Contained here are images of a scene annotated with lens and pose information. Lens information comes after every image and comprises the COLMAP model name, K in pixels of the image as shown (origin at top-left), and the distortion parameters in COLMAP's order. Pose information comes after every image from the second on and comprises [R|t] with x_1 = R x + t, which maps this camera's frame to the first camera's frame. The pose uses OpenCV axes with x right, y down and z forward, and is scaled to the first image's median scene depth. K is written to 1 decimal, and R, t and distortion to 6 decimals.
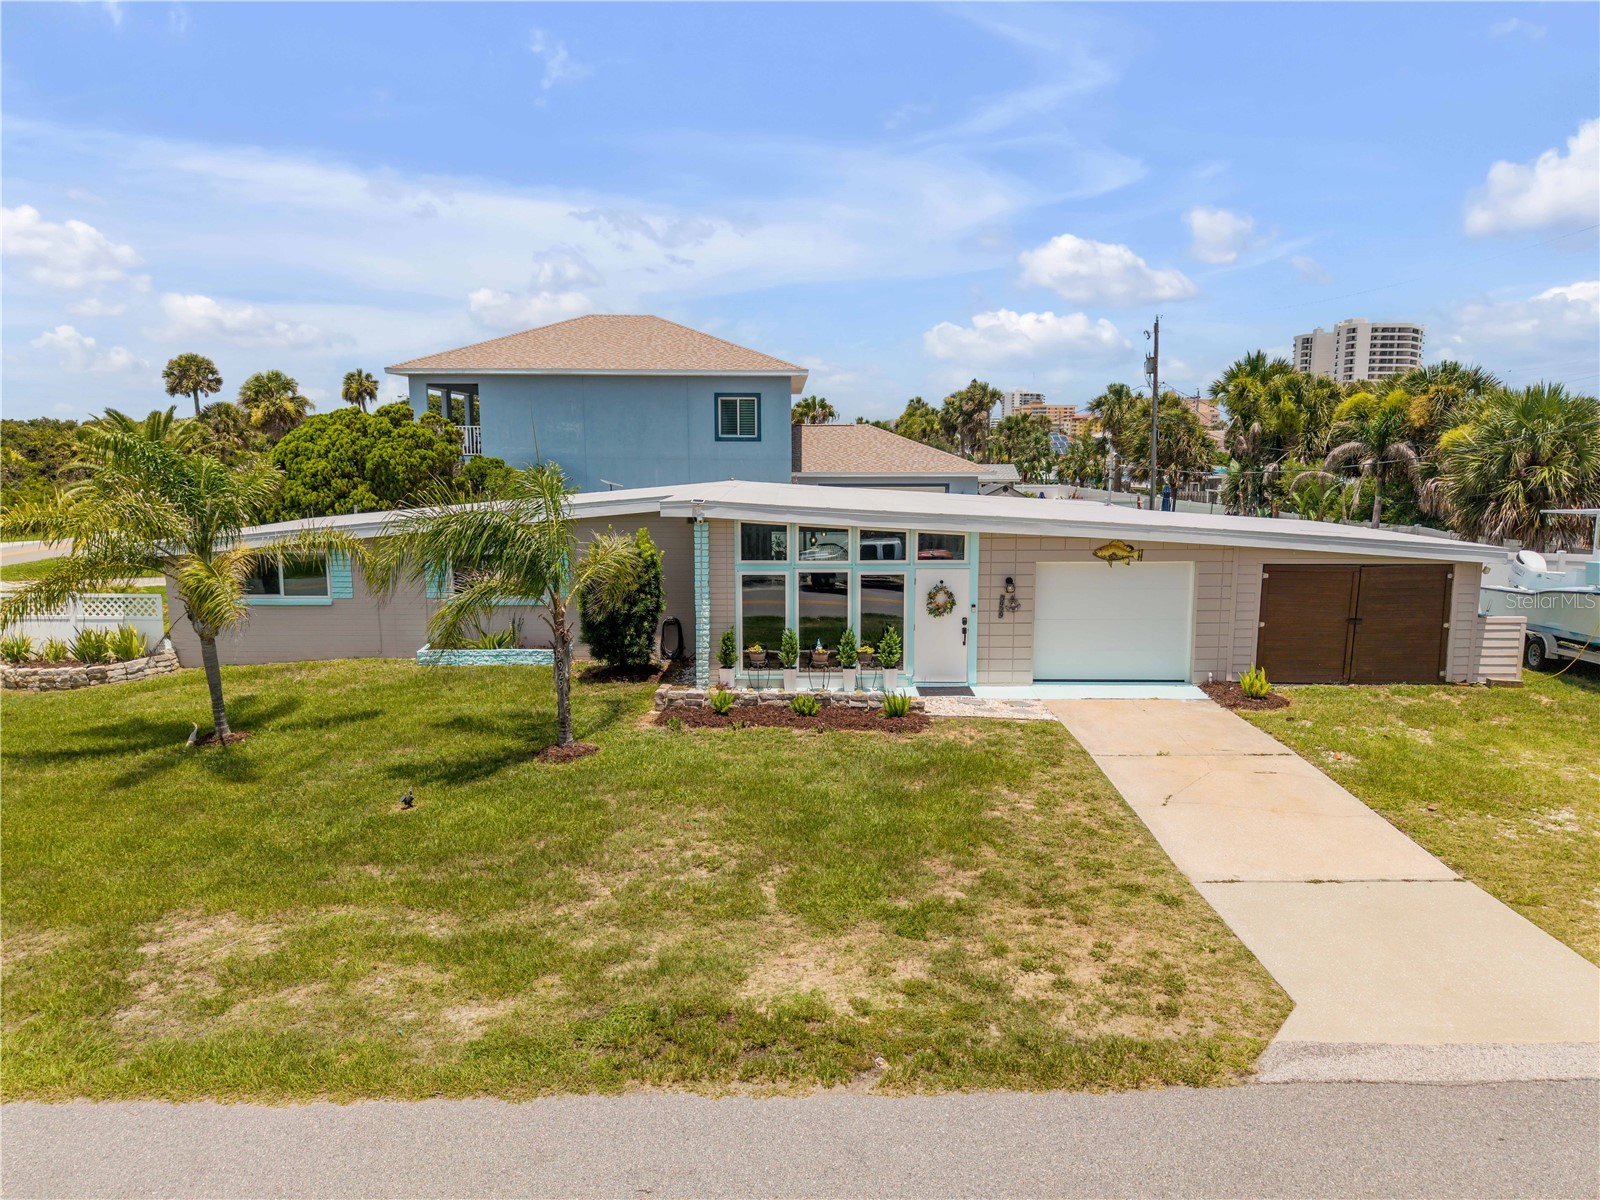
lens RADIAL K [[1059.8, 0, 804.2], [0, 1059.8, 632.6], [0, 0, 1]] dist [0.004146, -0.001732]
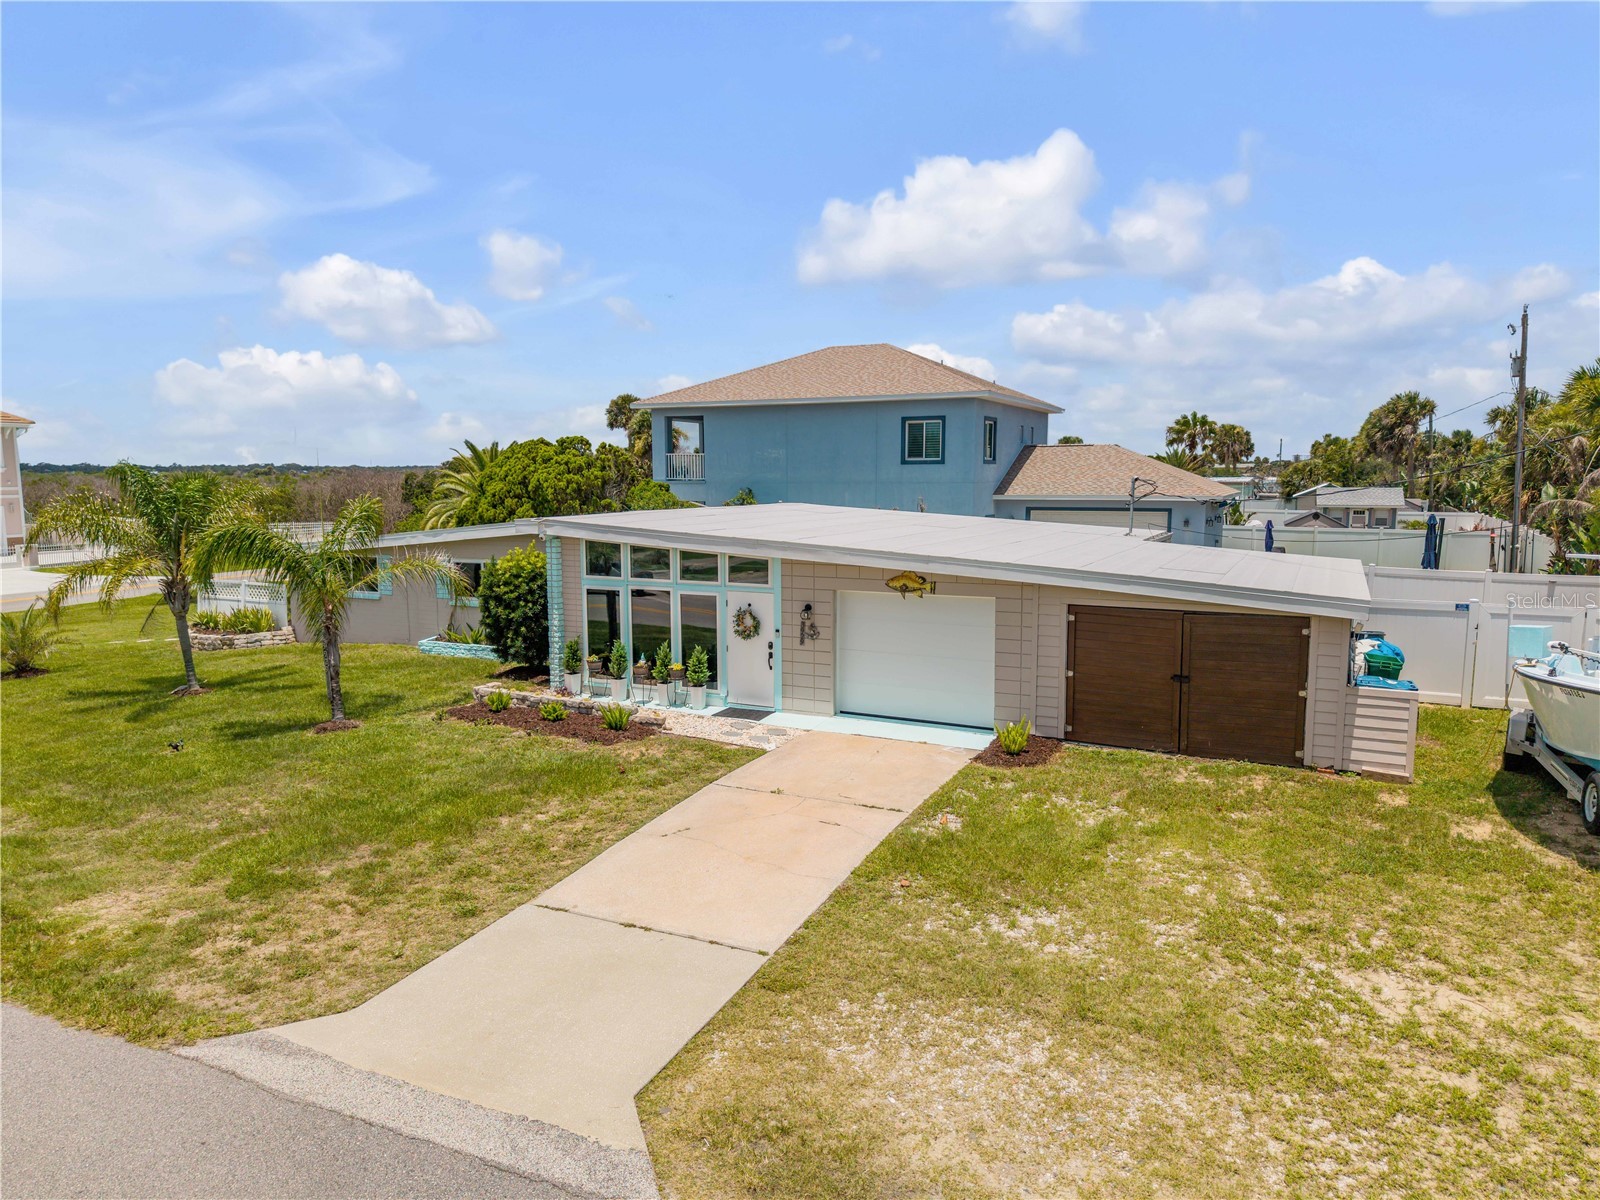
lens RADIAL K [[1070.0, 0, 805.8], [0, 1070.0, 600.6], [0, 0, 1]] dist [0.007899, -0.003114]
pose [[0.893303, 0.050927, -0.446559, 0.753887], [-0.073312, 0.996764, -0.032979, -0.026906], [0.443435, 0.062198, 0.894146, 0.136999]]
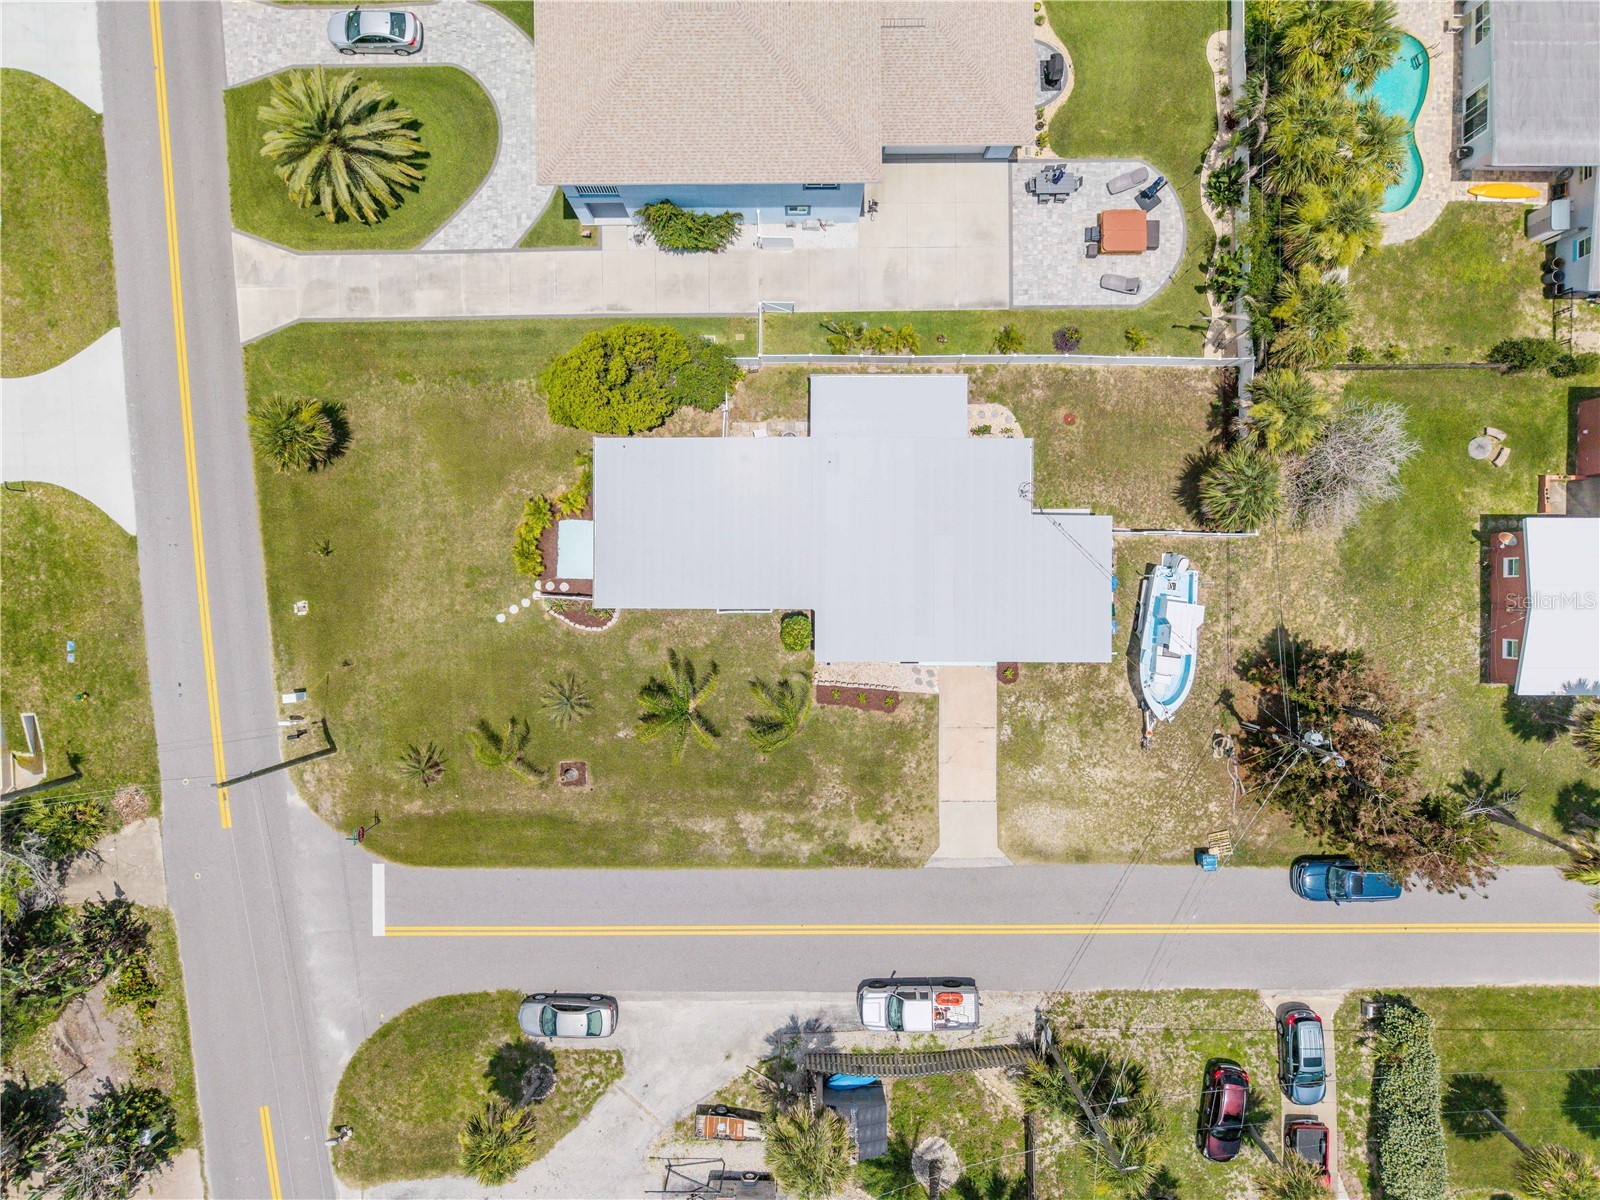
lens RADIAL K [[1063.3, 0, 812.2], [0, 1063.3, 597.8], [0, 0, 1]] dist [0.018372, -0.006120]
pose [[0.999920, 0.012191, -0.003448, -0.153358], [0.001272, 0.174198, 0.984710, -3.427685], [0.012605, -0.984635, 0.174168, 0.768379]]
